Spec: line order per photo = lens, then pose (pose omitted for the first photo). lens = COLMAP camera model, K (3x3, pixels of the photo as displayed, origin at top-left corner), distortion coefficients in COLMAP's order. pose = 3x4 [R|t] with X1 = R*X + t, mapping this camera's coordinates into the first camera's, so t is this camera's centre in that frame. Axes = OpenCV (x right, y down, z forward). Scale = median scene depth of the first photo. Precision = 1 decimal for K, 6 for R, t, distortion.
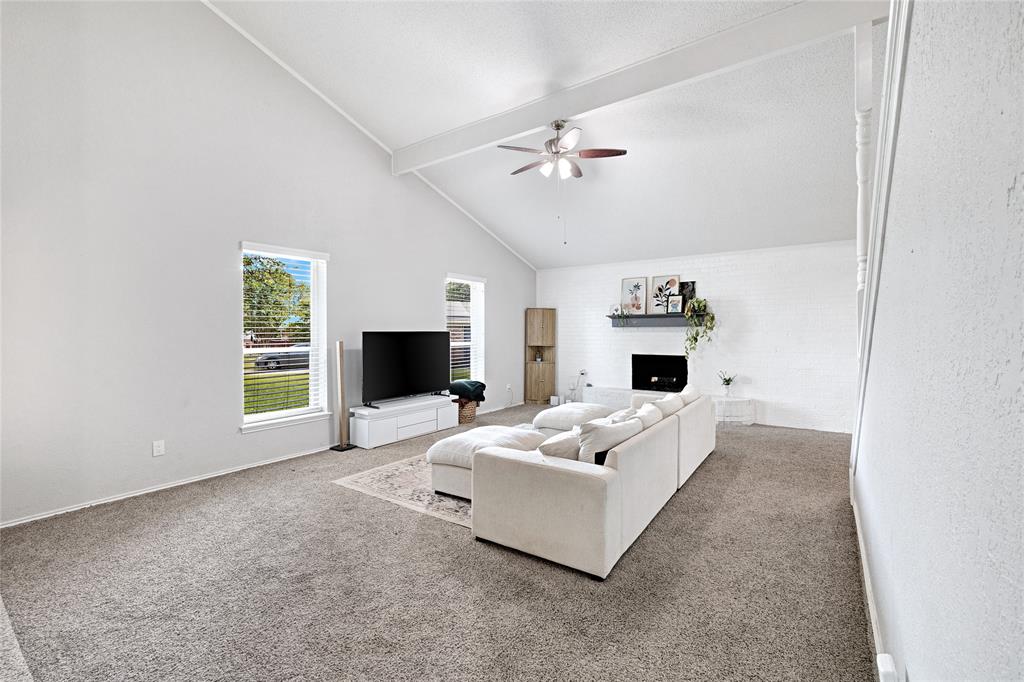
lens RADIAL K [[441.0, 0, 509.4], [0, 441.0, 337.3], [0, 0, 1]] dist [-0.001272, 0.000094]
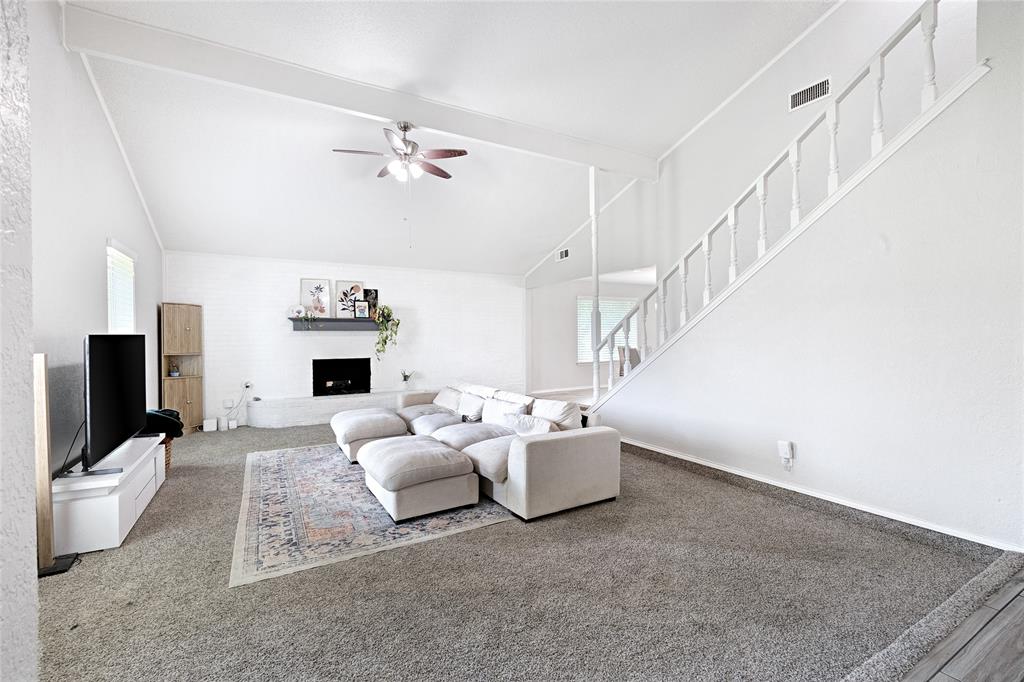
lens RADIAL K [[446.0, 0, 512.0], [0, 446.0, 341.0], [0, 0, 1]] dist [-0.001675, 0.000002]
pose [[0.421989, -0.010609, 0.906539, -0.464840], [0.014457, 0.999883, 0.004972, 0.000254], [-0.906486, 0.011008, 0.422093, 0.238758]]
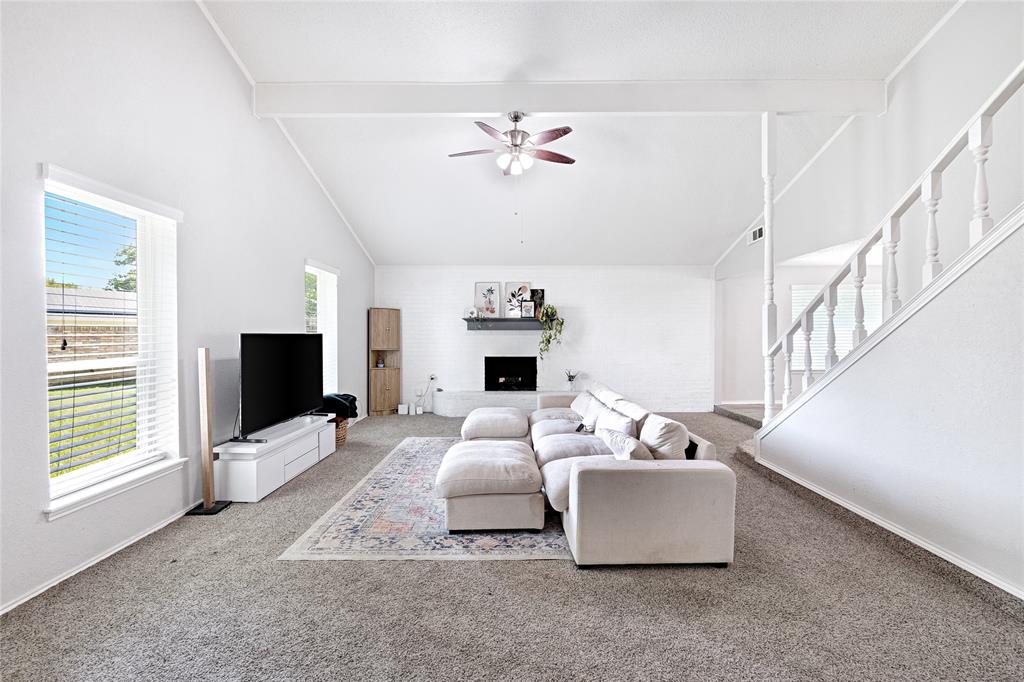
lens RADIAL K [[437.7, 0, 512.0], [0, 437.7, 341.0], [0, 0, 1]] dist [-0.002845, 0.000004]
pose [[0.815648, -0.005464, 0.578522, -0.293958], [0.005054, 0.999985, 0.002319, 0.000089], [-0.578526, 0.001032, 0.815663, 0.155041]]
